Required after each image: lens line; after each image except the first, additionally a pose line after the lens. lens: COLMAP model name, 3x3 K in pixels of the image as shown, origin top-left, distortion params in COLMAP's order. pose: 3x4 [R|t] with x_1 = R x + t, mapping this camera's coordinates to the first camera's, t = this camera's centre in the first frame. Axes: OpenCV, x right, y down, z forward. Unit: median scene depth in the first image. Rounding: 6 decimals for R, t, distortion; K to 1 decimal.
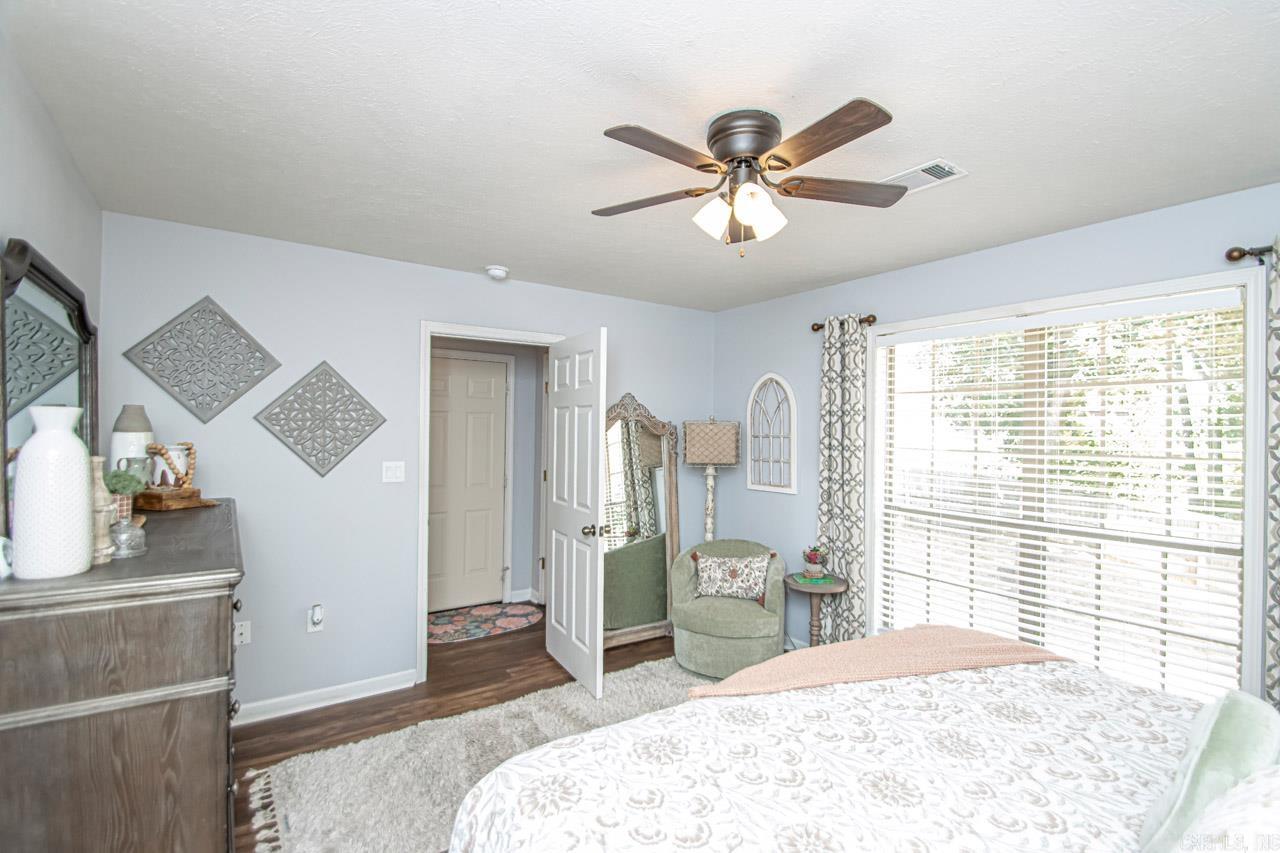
lens RADIAL K [[592.5, 0, 651.6], [0, 592.5, 428.3], [0, 0, 1]] dist [0.003145, -0.000472]
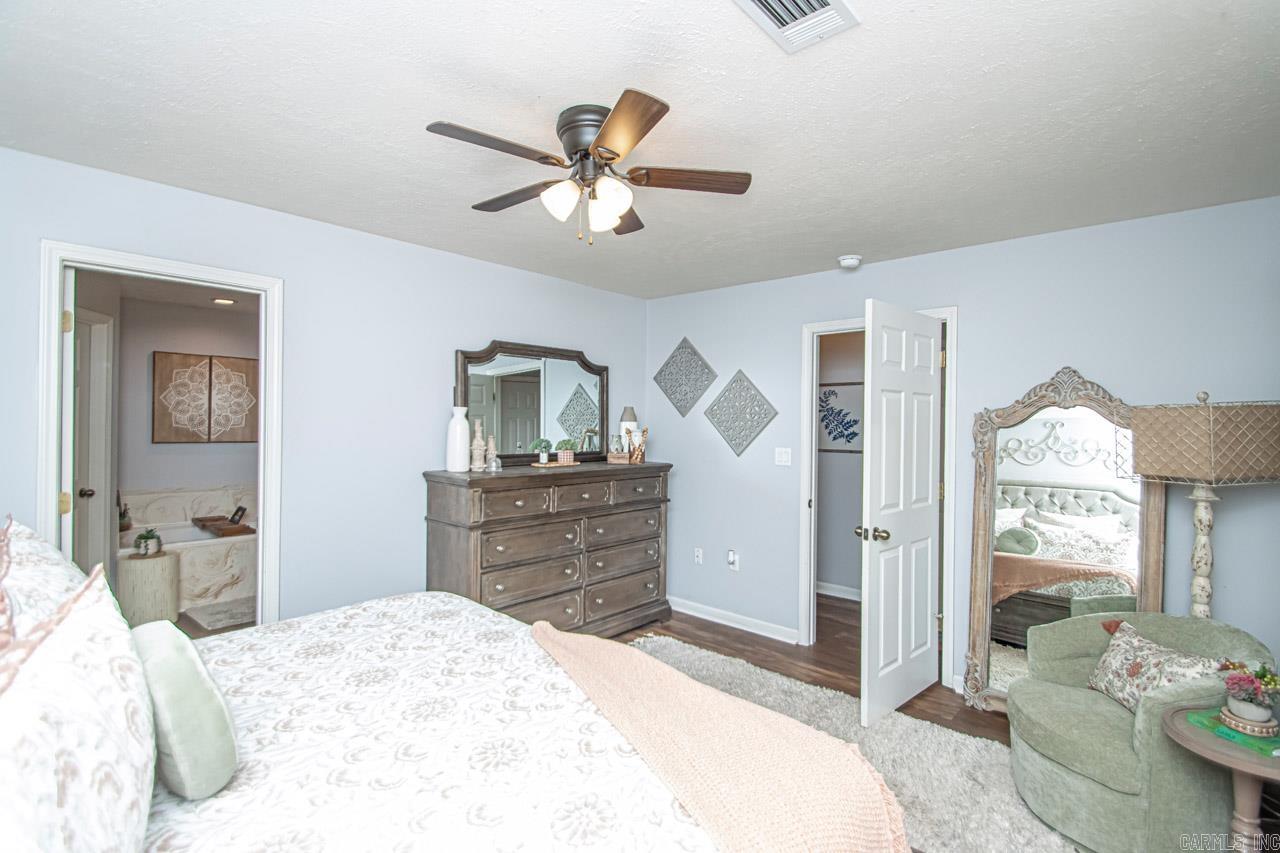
lens RADIAL K [[592.5, 0, 651.4], [0, 592.5, 427.8], [0, 0, 1]] dist [0.003145, -0.000472]
pose [[0.228919, -0.001612, -0.973444, 0.704322], [-0.006614, 0.999973, -0.003211, 0.022924], [0.973423, 0.007174, 0.228902, 0.502129]]
